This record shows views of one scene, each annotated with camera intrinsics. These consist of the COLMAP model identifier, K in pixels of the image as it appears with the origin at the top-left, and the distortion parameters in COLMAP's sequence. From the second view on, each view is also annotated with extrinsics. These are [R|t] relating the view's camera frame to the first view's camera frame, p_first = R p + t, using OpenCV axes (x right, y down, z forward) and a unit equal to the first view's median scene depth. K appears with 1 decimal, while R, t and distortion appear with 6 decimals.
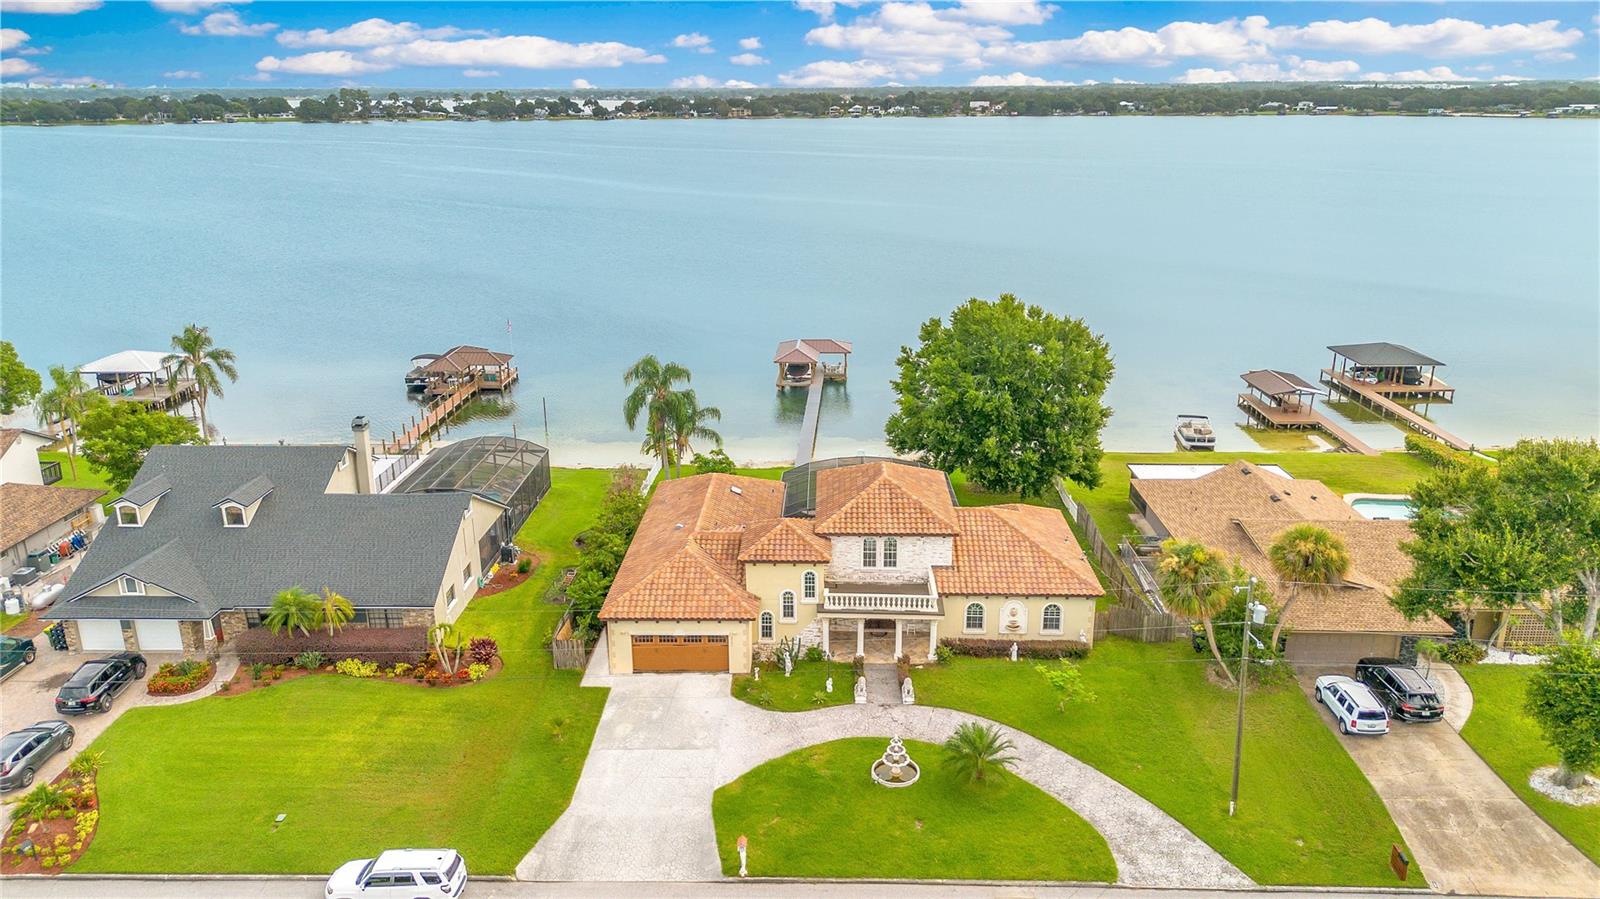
lens RADIAL K [[1153.8, 0, 798.2], [0, 1153.8, 400.0], [0, 0, 1]] dist [0.054959, -0.051308]
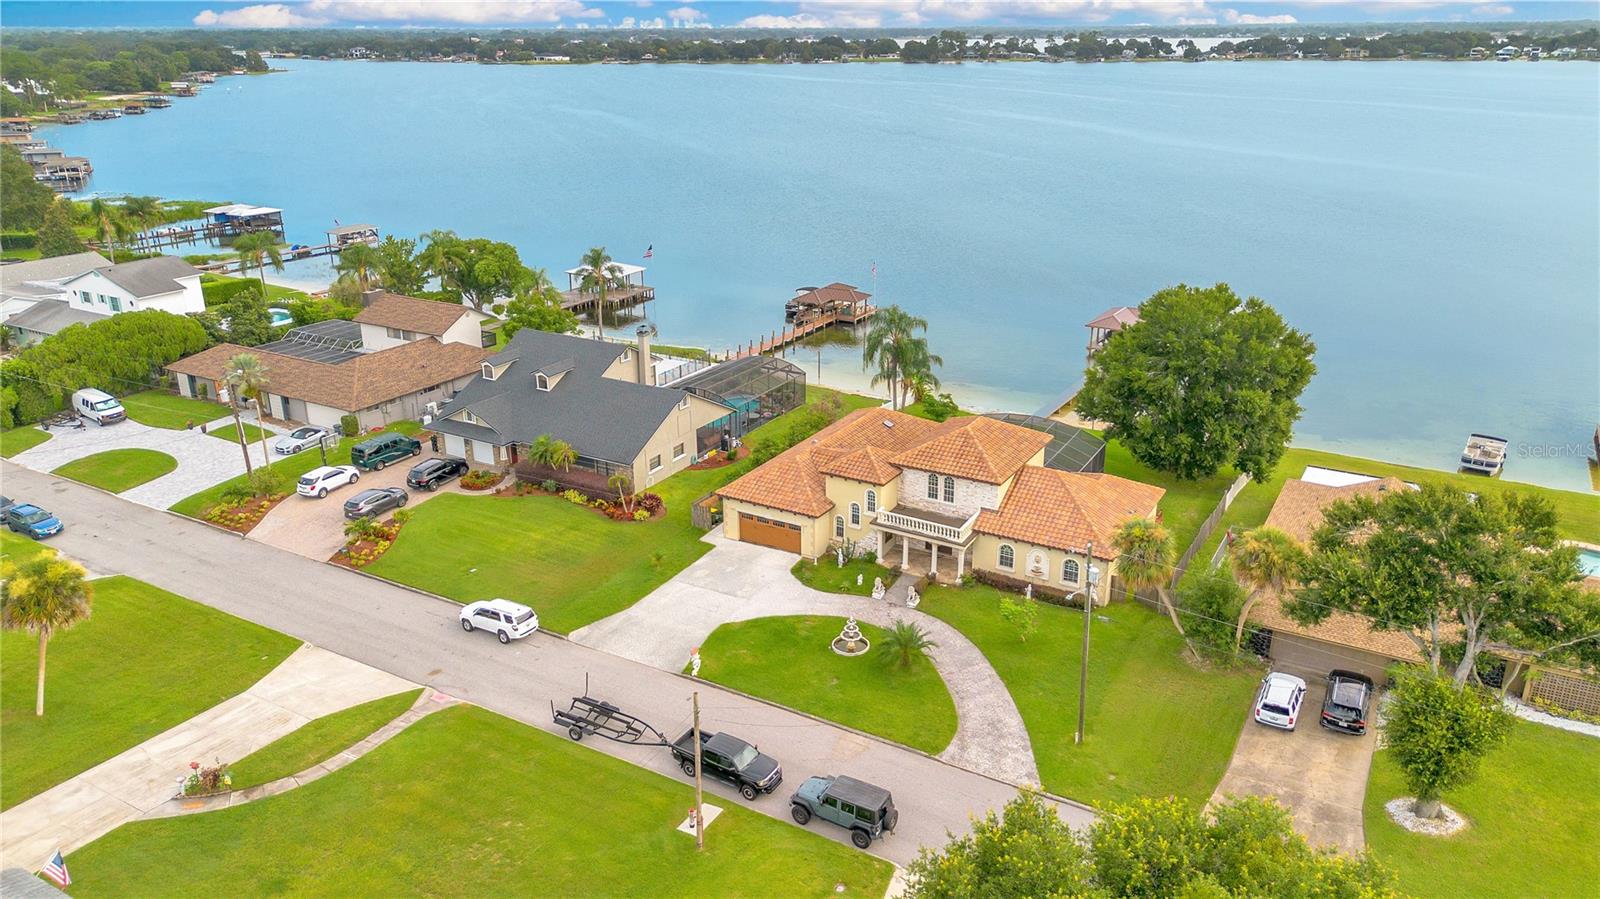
lens RADIAL K [[1142.7, 0, 800.0], [0, 1142.7, 449.5], [0, 0, 1]] dist [0.081701, -0.087934]
pose [[0.875390, 0.168340, -0.453160, 0.477803], [-0.126429, 0.984507, 0.121498, -0.033082], [0.466593, -0.049065, 0.883110, -0.112071]]
